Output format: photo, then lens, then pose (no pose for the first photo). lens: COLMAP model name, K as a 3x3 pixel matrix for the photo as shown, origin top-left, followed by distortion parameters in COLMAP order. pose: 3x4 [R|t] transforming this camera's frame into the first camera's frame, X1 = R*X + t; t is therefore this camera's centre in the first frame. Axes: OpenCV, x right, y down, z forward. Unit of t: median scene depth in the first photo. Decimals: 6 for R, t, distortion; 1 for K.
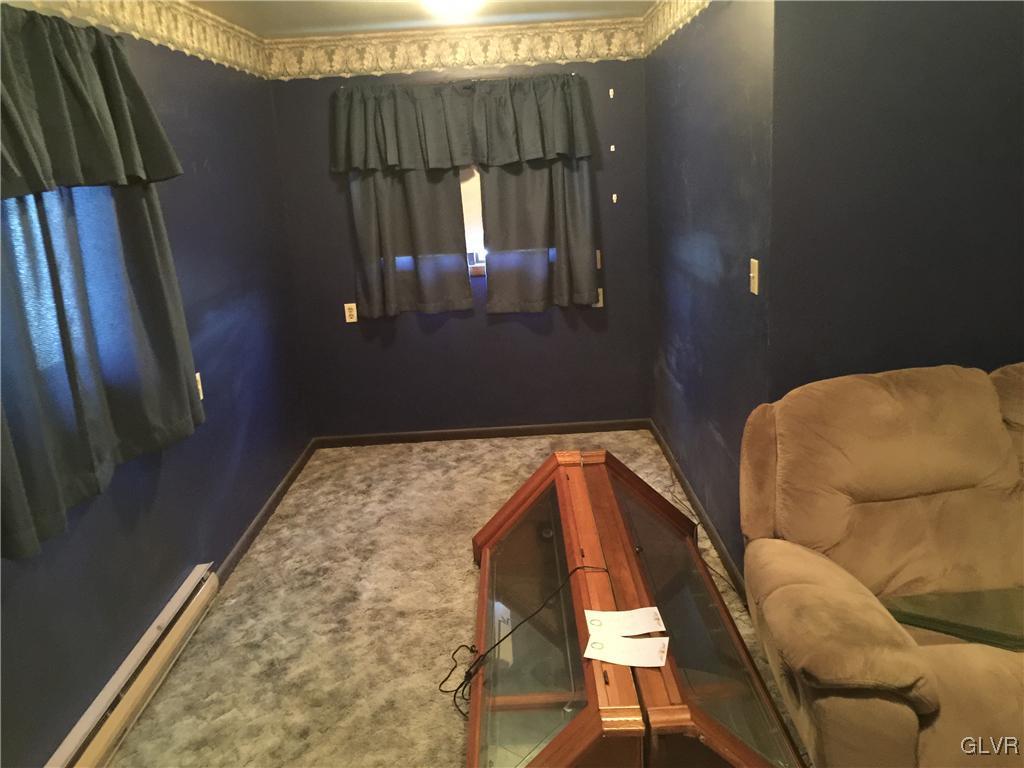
lens RADIAL K [[875.3, 0, 511.8], [0, 875.3, 389.9], [0, 0, 1]] dist [0.046530, -0.013366]
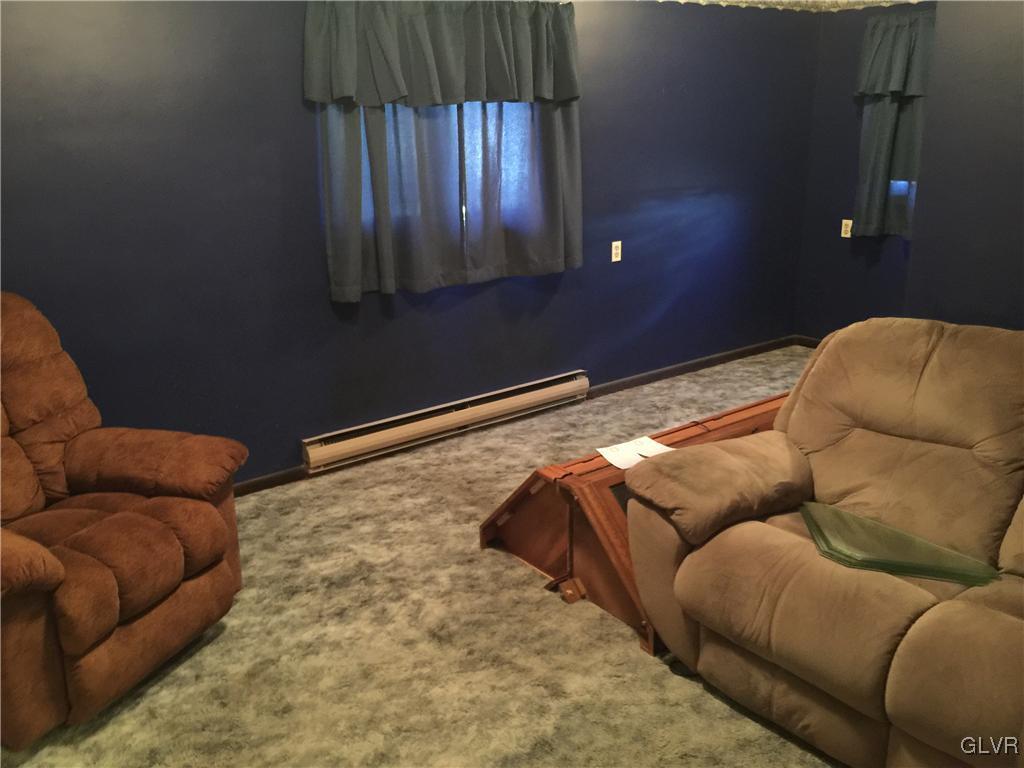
lens RADIAL K [[875.3, 0, 512.1], [0, 875.3, 382.6], [0, 0, 1]] dist [0.046530, -0.013366]
pose [[0.607817, 0.275541, -0.744739, 0.542321], [-0.215252, 0.959924, 0.179479, -0.014388], [0.764346, 0.051216, 0.642769, -0.015810]]
